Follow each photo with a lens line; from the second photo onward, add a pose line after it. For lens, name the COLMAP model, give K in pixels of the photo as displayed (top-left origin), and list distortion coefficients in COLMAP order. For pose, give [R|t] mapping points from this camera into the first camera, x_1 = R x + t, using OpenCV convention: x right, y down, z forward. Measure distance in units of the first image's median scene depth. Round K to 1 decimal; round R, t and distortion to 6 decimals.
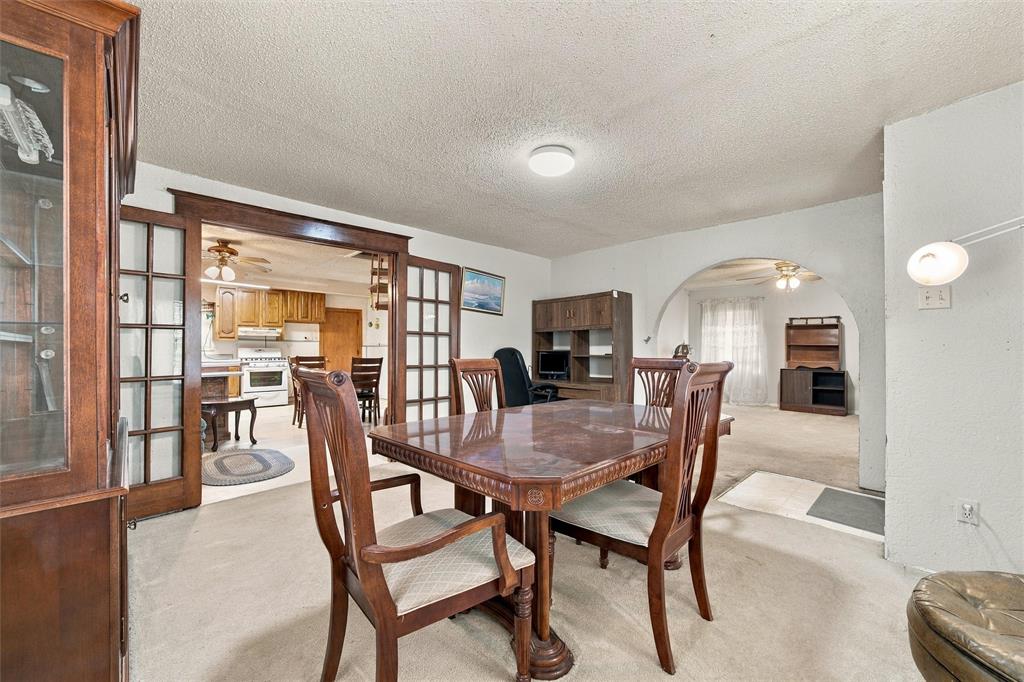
lens RADIAL K [[408.9, 0, 512.0], [0, 408.9, 341.0], [0, 0, 1]] dist [-0.000274, -0.000045]
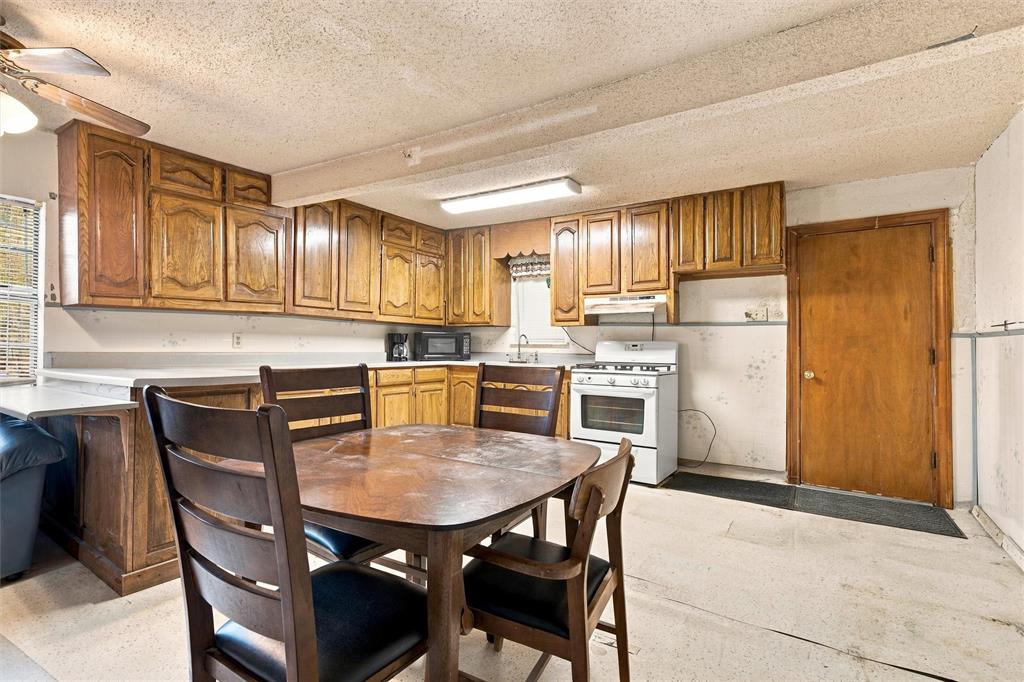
lens RADIAL K [[485.8, 0, 499.4], [0, 485.8, 339.6], [0, 0, 1]] dist [0.001015, 0.000377]
pose [[0.225969, -0.008091, -0.974101, -0.126513], [0.013376, 0.999897, -0.005203, 0.015731], [0.974043, -0.011854, 0.226054, 0.727495]]
